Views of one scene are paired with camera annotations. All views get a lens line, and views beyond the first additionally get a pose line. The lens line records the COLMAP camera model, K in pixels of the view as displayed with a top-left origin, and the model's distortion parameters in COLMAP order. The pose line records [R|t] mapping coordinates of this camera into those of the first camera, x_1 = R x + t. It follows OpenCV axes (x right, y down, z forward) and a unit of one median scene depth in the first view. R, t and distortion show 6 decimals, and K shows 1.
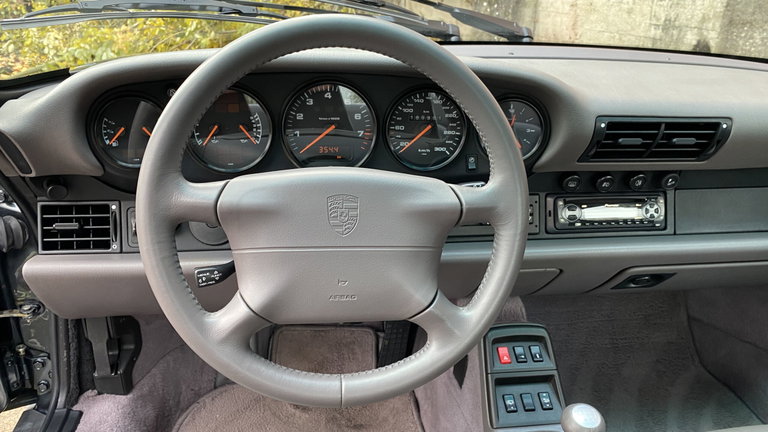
lens RADIAL K [[598.2, 0, 384.0], [0, 598.2, 216.0], [0, 0, 1]] dist [0.007700, 0.003284]
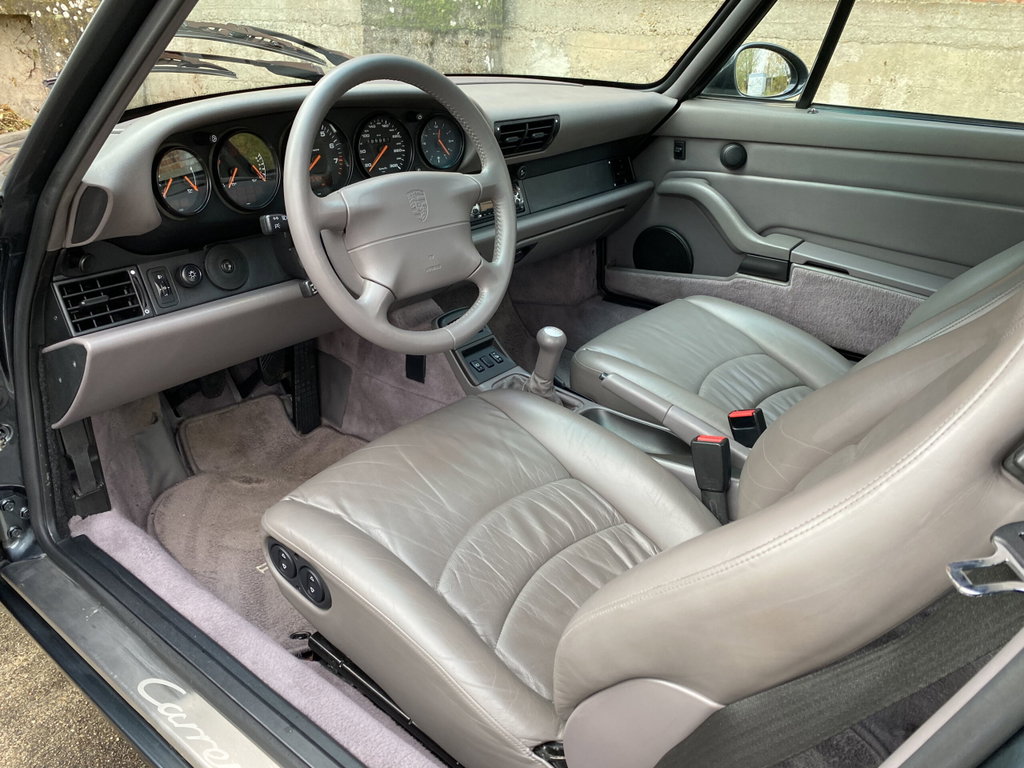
lens RADIAL K [[792.4, 0, 513.3], [0, 792.4, 387.7], [0, 0, 1]] dist [0.007207, -0.003147]
pose [[0.740113, -0.308097, 0.597753, -0.833638], [0.258706, 0.950914, 0.169807, 0.105575], [-0.620729, 0.028966, 0.783490, -0.392253]]
